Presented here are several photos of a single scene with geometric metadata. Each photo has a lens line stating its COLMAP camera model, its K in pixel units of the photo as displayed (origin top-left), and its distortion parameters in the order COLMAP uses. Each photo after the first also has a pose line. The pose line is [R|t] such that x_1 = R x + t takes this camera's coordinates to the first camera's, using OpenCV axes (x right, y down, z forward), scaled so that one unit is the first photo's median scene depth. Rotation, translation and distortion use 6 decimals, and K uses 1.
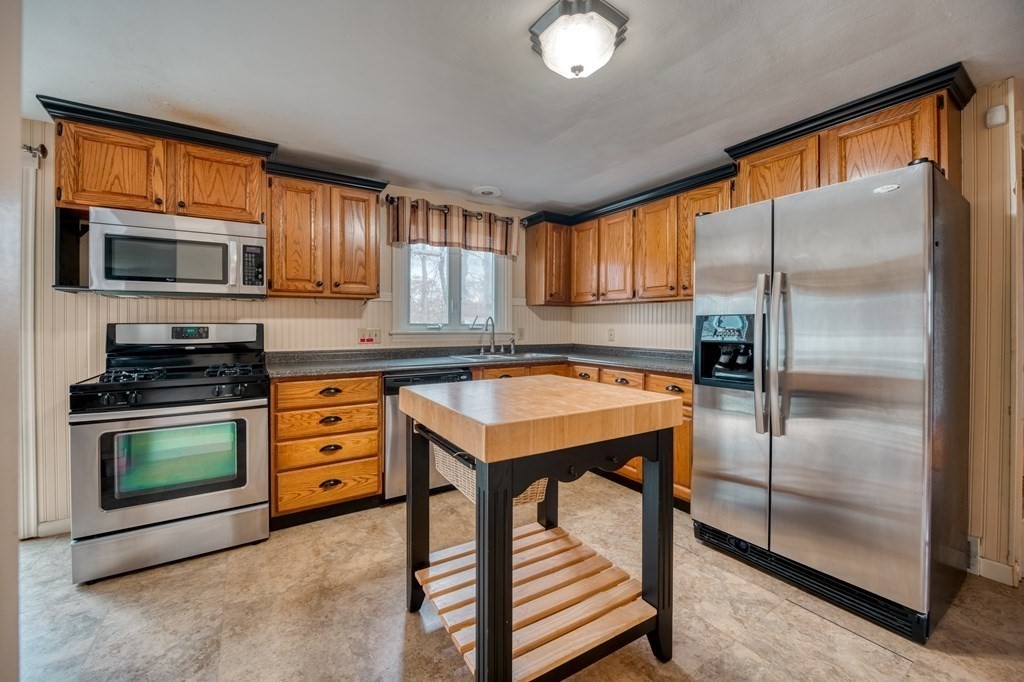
lens RADIAL K [[396.0, 0, 511.6], [0, 396.0, 330.9], [0, 0, 1]] dist [-0.013973, 0.000103]
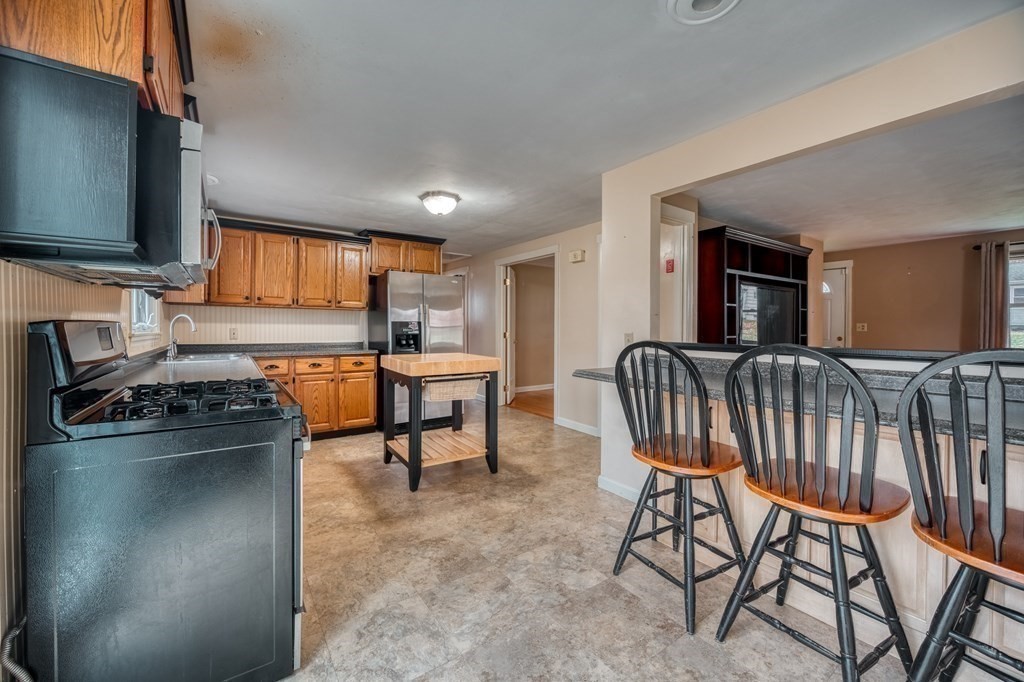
lens RADIAL K [[419.6, 0, 499.7], [0, 419.6, 331.9], [0, 0, 1]] dist [-0.046944, -0.000007]
pose [[-0.039495, -0.009947, 0.999170, -1.332231], [0.004643, 0.999938, 0.010138, -0.003932], [-0.999209, 0.005040, -0.039447, 0.440120]]
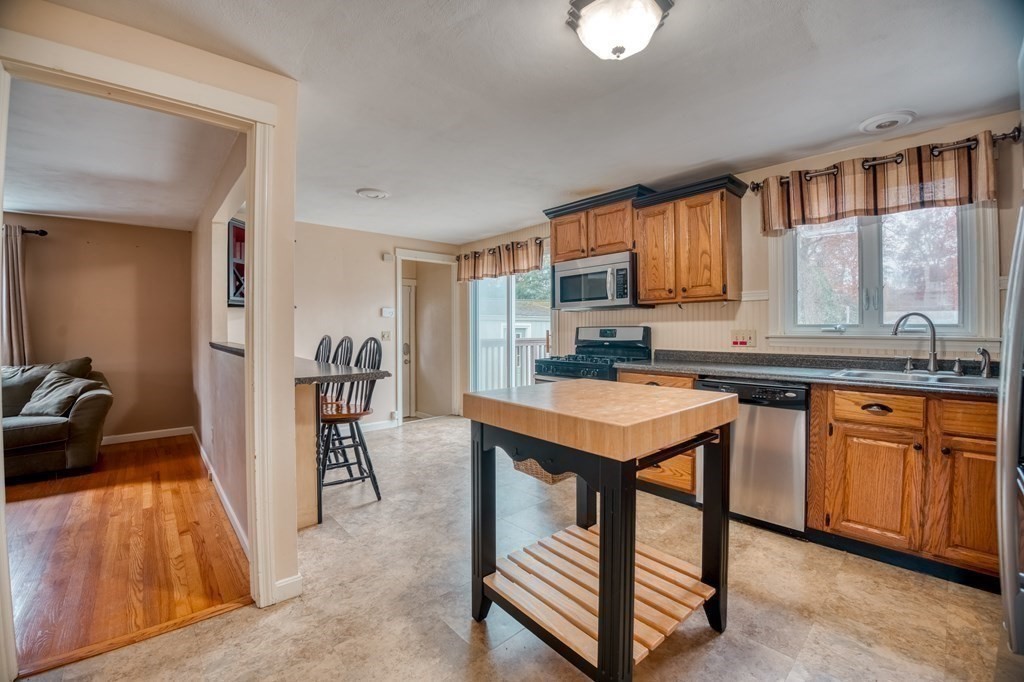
lens RADIAL K [[419.6, 0, 499.7], [0, 419.6, 331.9], [0, 0, 1]] dist [-0.046944, -0.000007]
pose [[0.157100, 0.006671, -0.987560, 0.621147], [-0.004926, 0.999970, 0.005971, -0.007433], [0.987570, 0.003927, 0.157128, 0.336814]]
